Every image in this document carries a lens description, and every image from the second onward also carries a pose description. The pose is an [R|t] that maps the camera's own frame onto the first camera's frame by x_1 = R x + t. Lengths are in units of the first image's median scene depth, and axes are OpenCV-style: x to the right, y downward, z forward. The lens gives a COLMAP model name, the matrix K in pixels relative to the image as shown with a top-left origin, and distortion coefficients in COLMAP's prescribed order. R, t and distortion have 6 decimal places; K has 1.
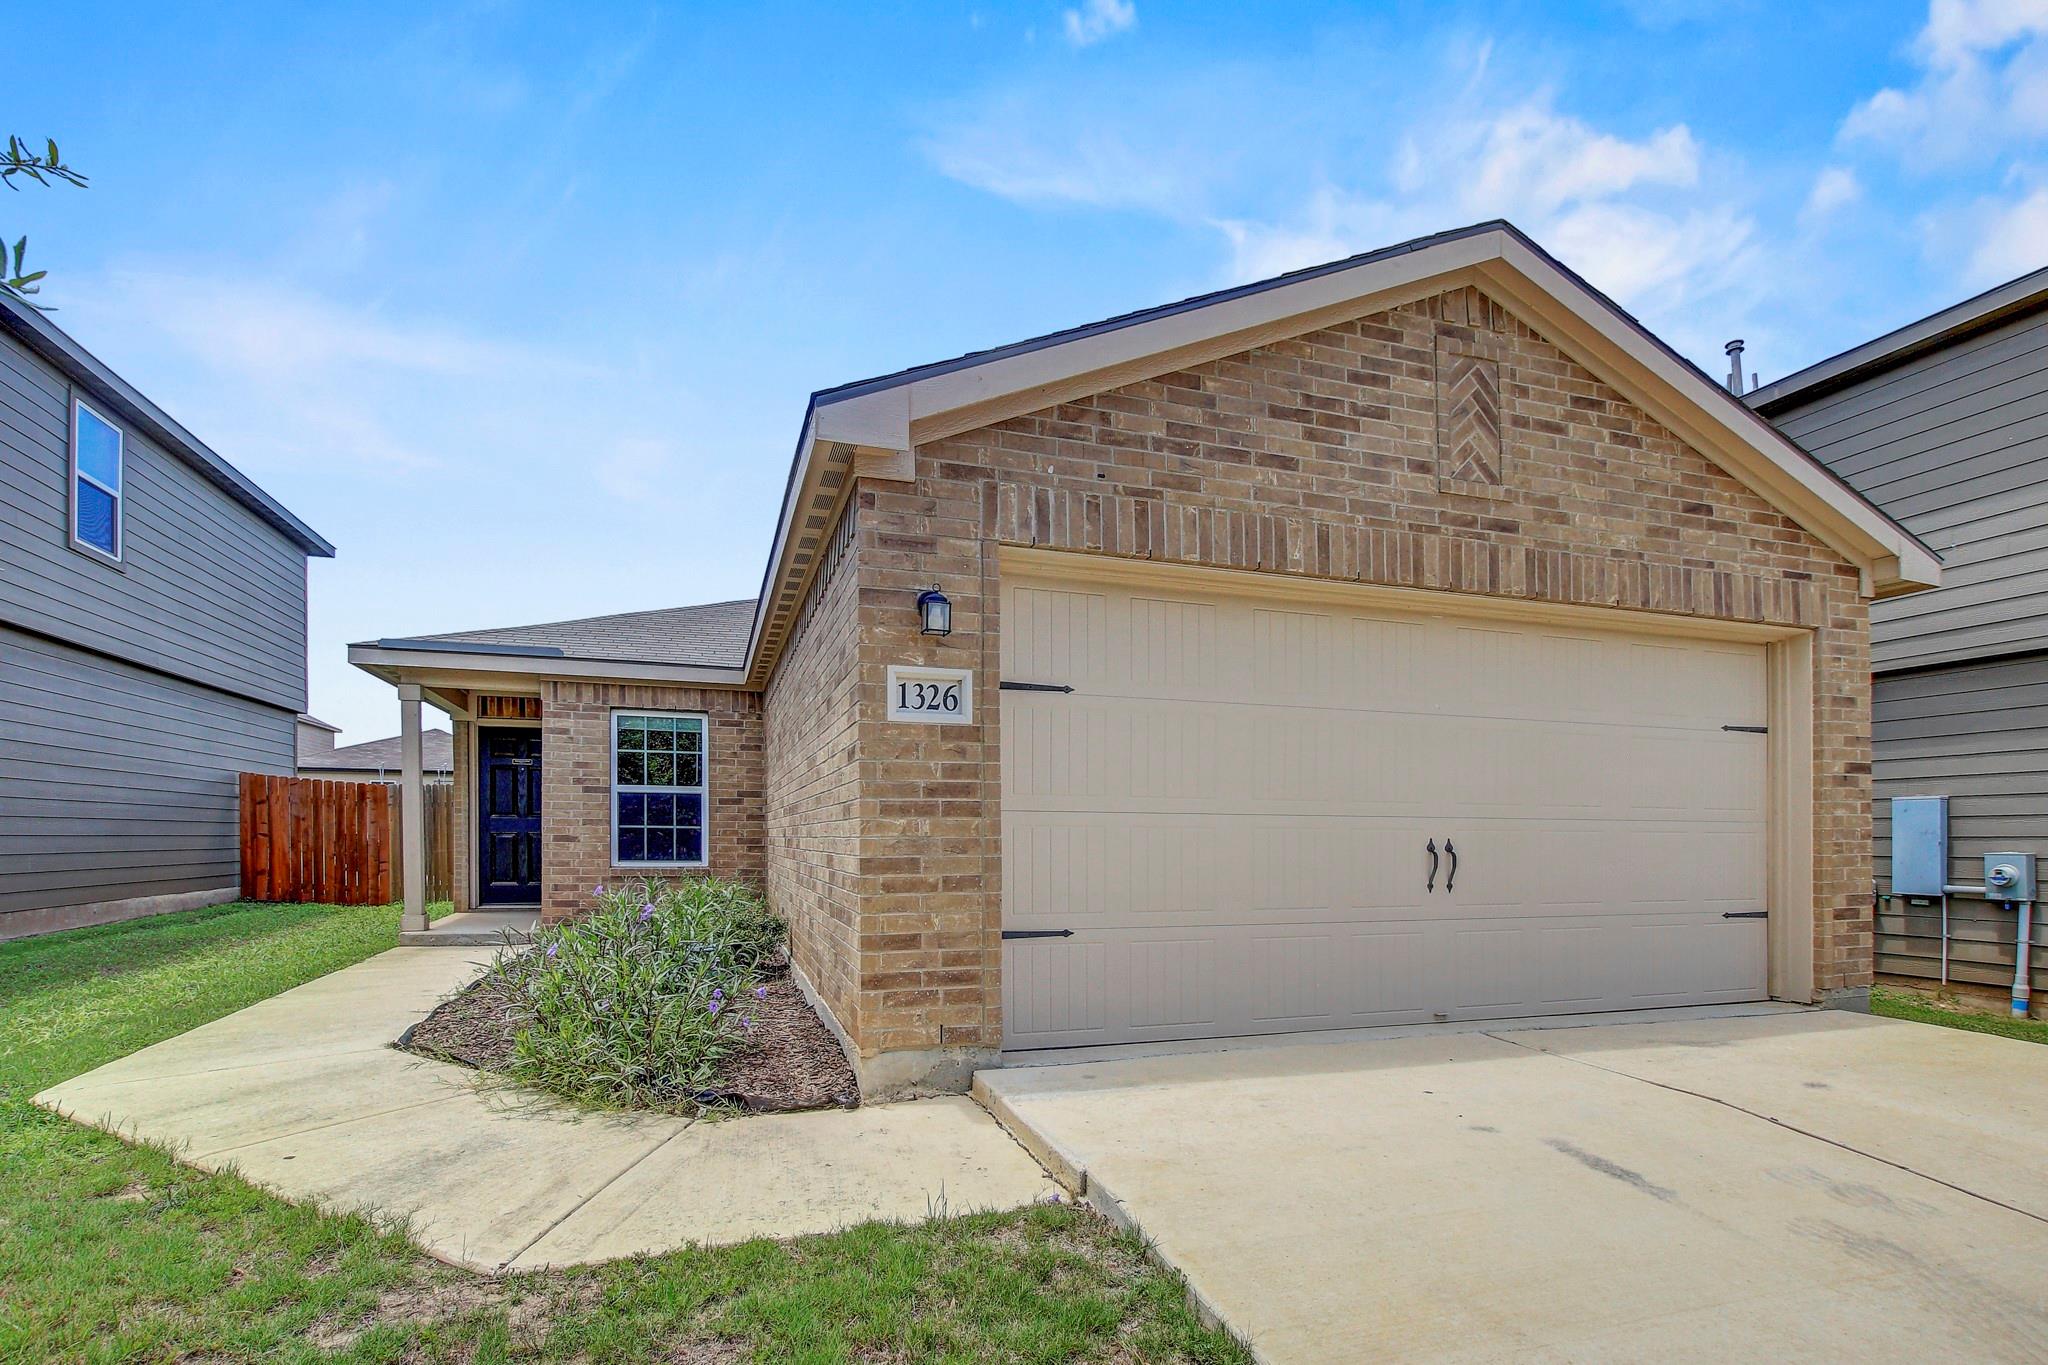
lens RADIAL K [[990.0, 0, 1022.1], [0, 990.0, 817.6], [0, 0, 1]] dist [-0.015232, 0.000606]
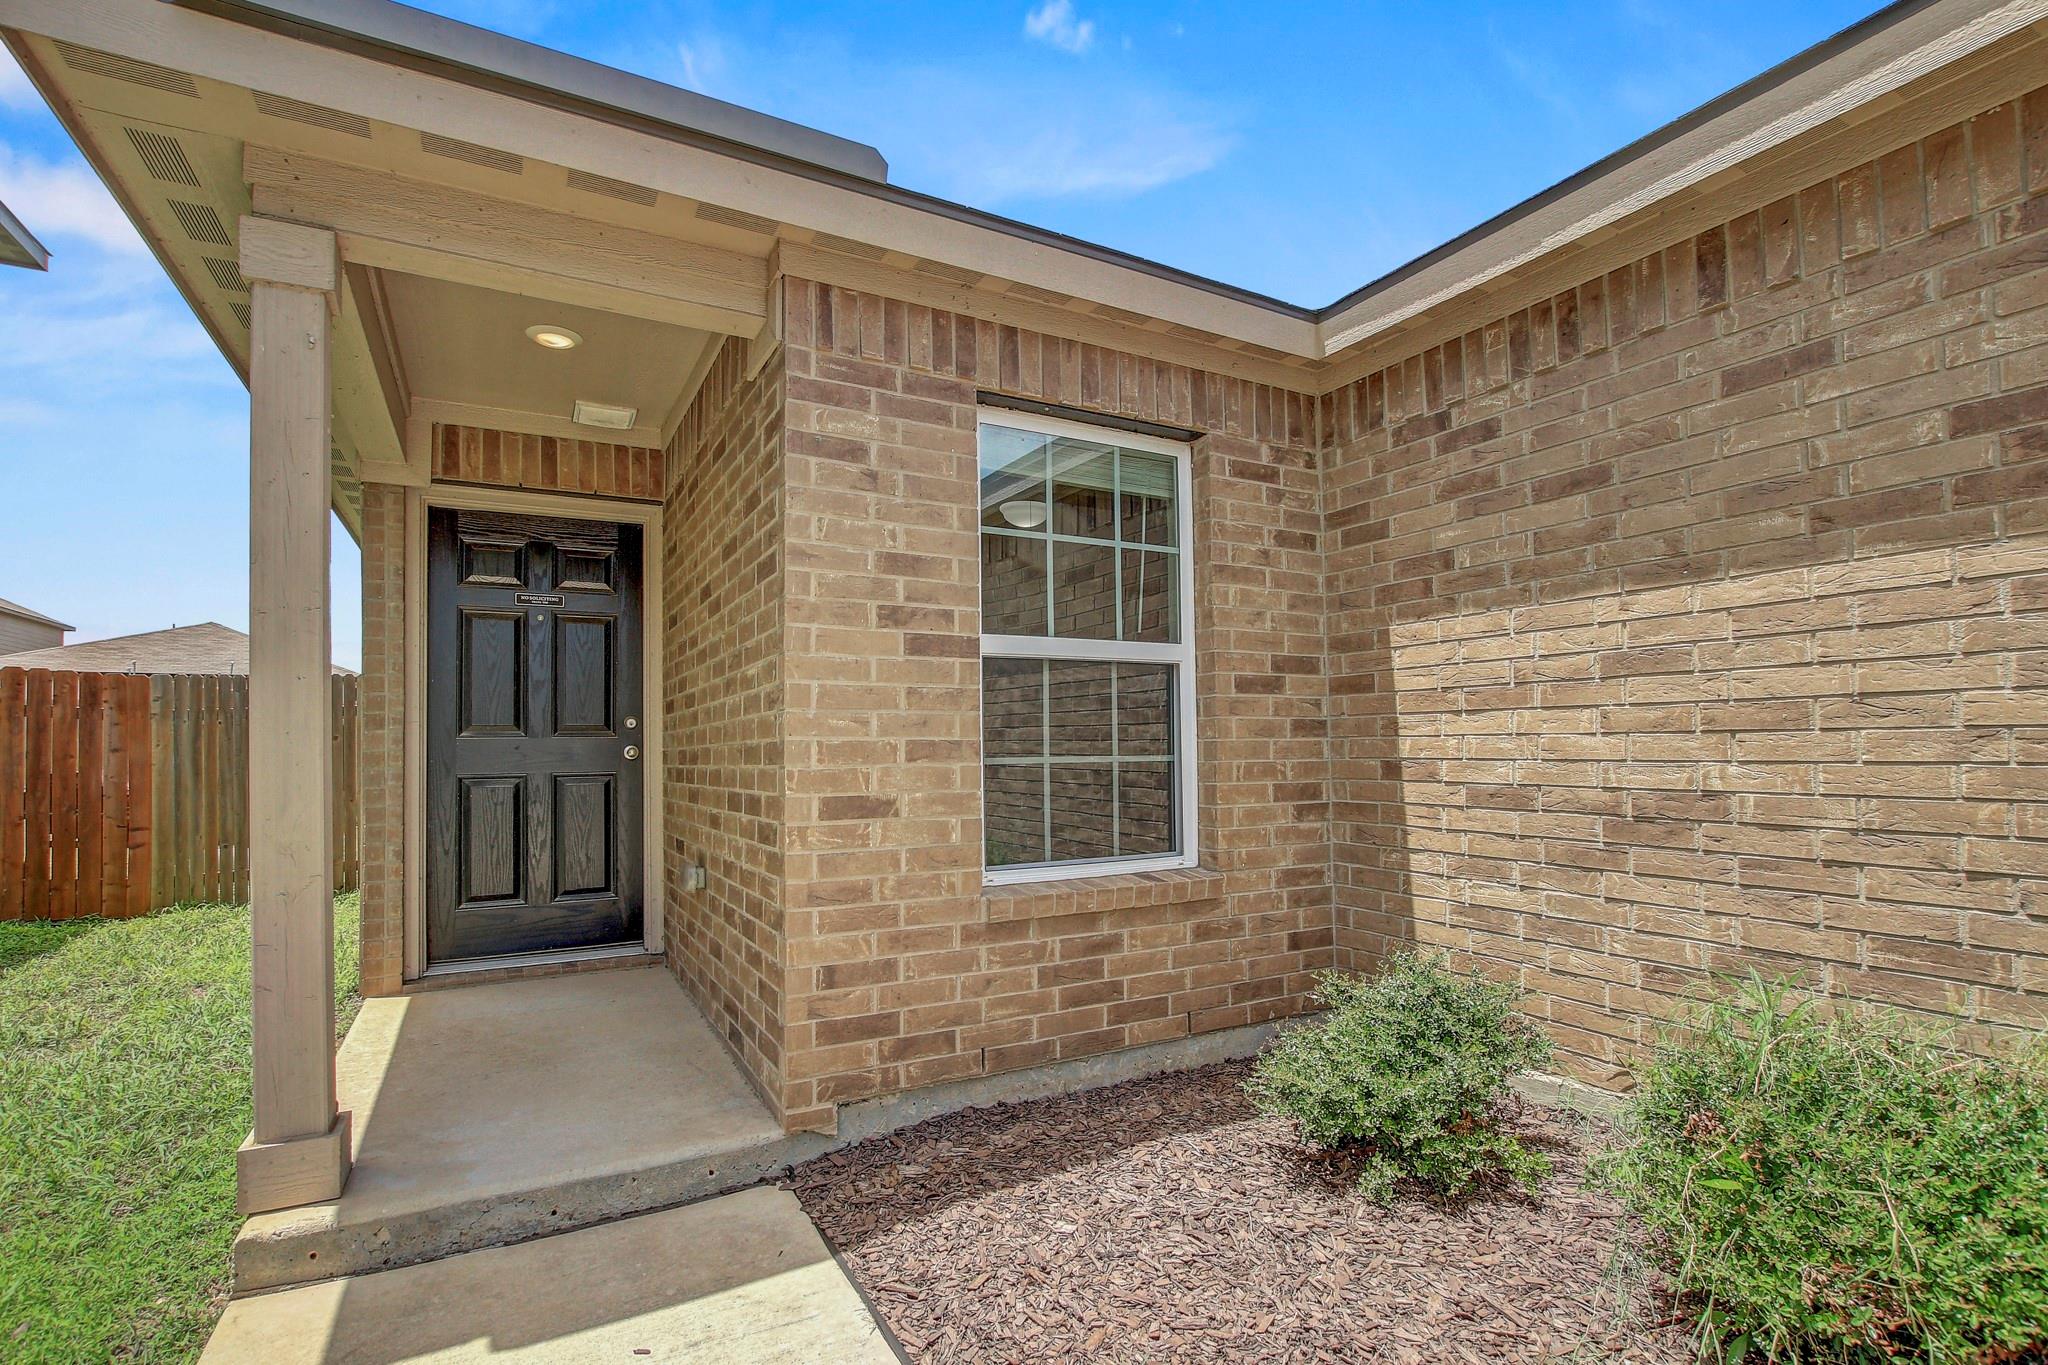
lens RADIAL K [[941.5, 0, 1019.6], [0, 941.5, 686.8], [0, 0, 1]] dist [-0.022435, 0.000826]
pose [[0.981794, -0.007194, 0.189815, -0.762625], [0.014811, 0.999139, -0.038742, -0.005783], [-0.189373, 0.040848, 0.981055, 1.157966]]
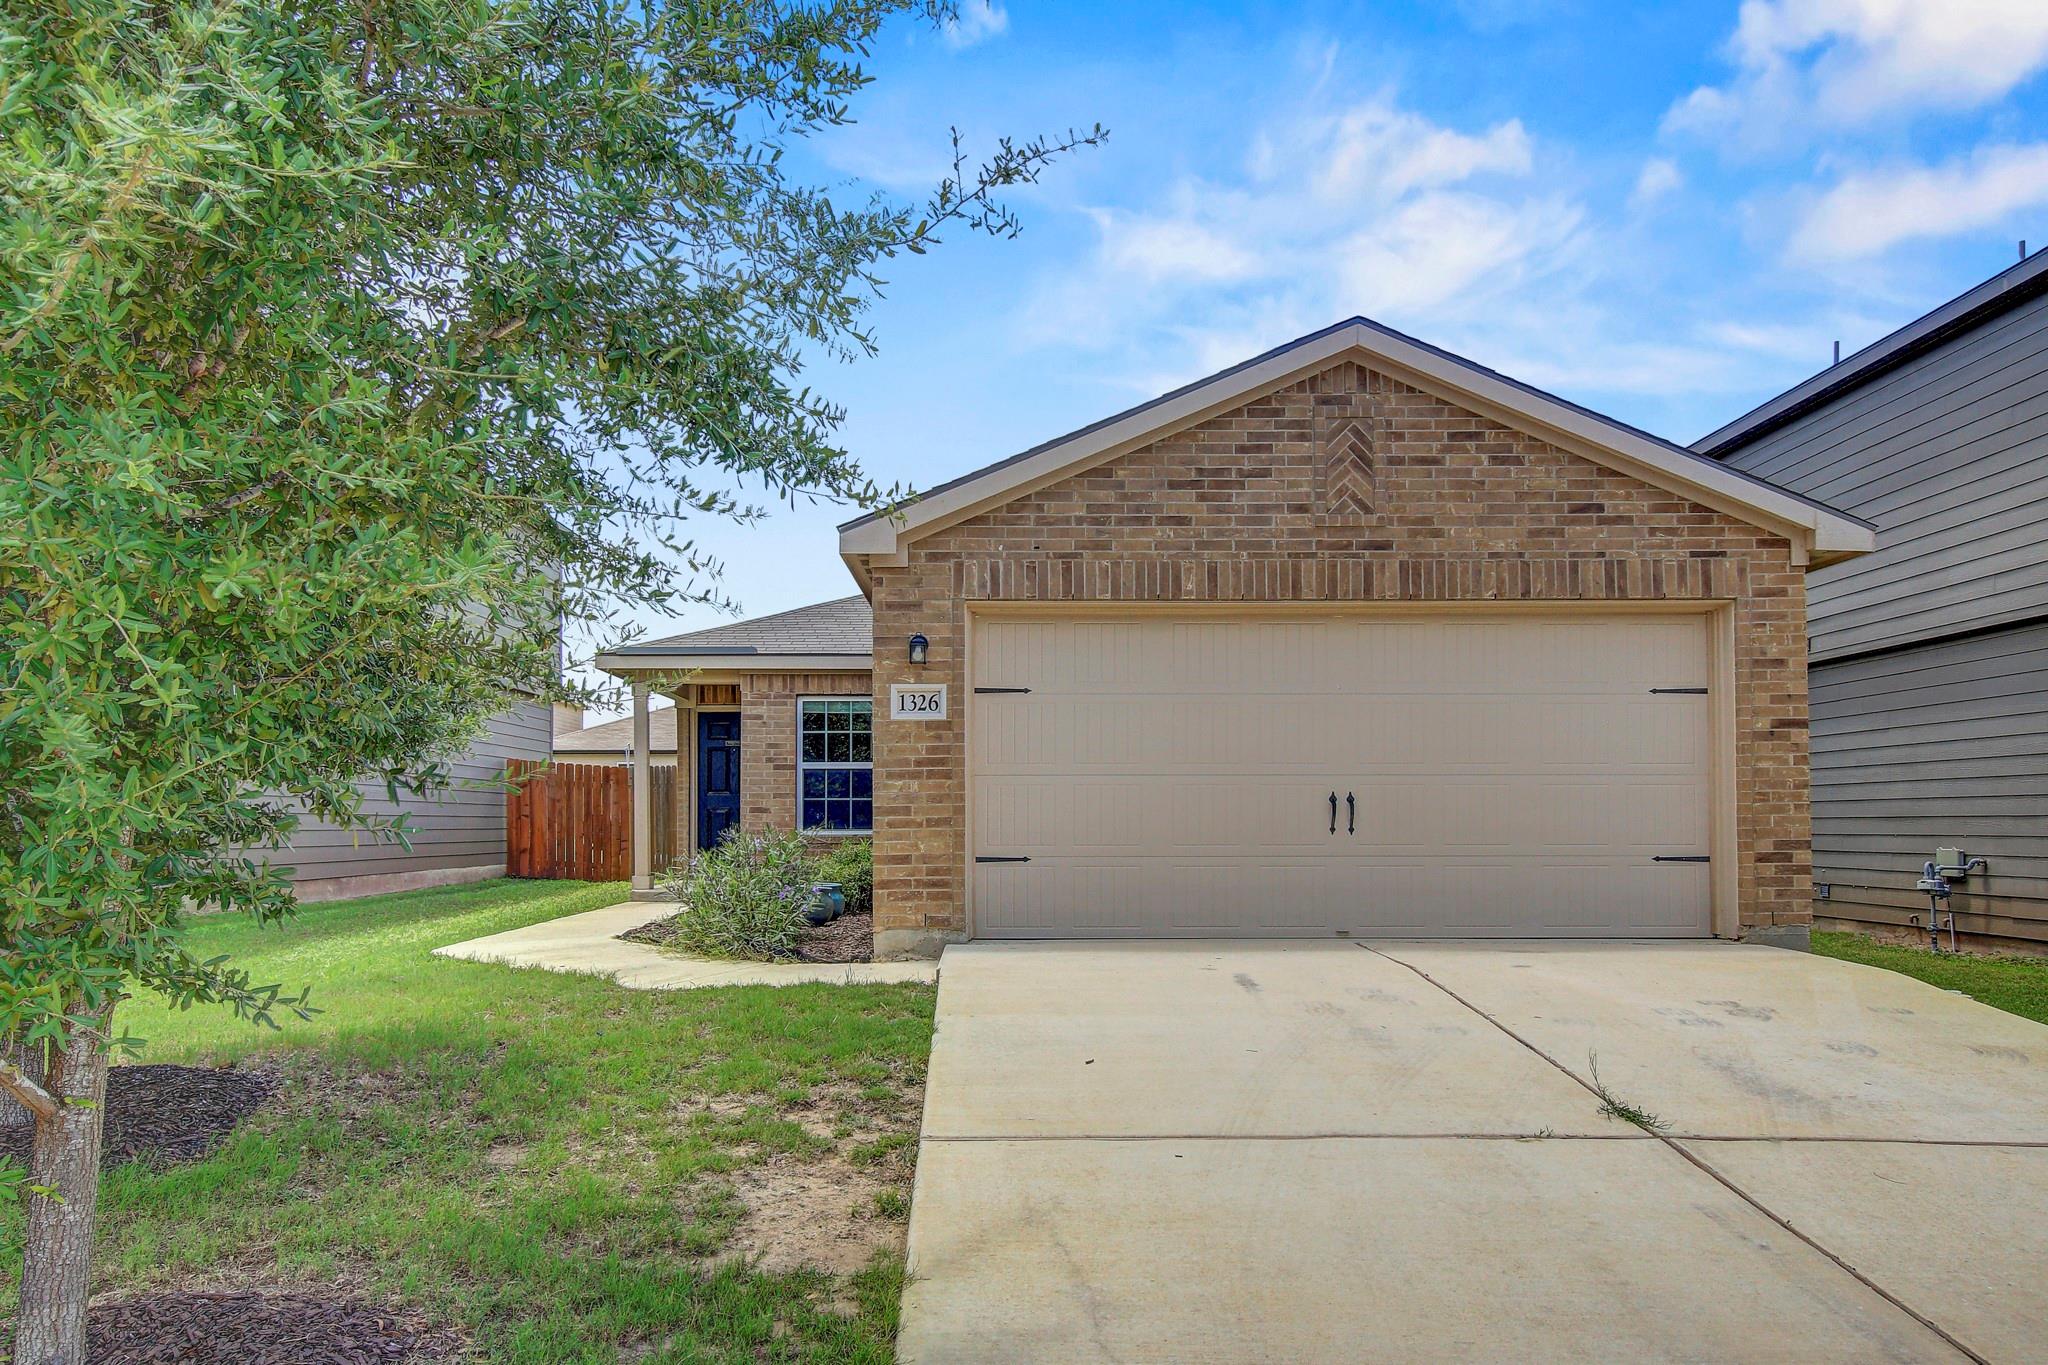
lens RADIAL K [[1386.0, 0, 1016.9], [0, 1386.0, 703.7], [0, 0, 1]] dist [0.004500, 0.000374]
pose [[0.953158, -0.034023, -0.300553, 0.506674], [0.013162, 0.997378, -0.071162, 0.026380], [0.302186, 0.063872, 0.951107, -0.734919]]
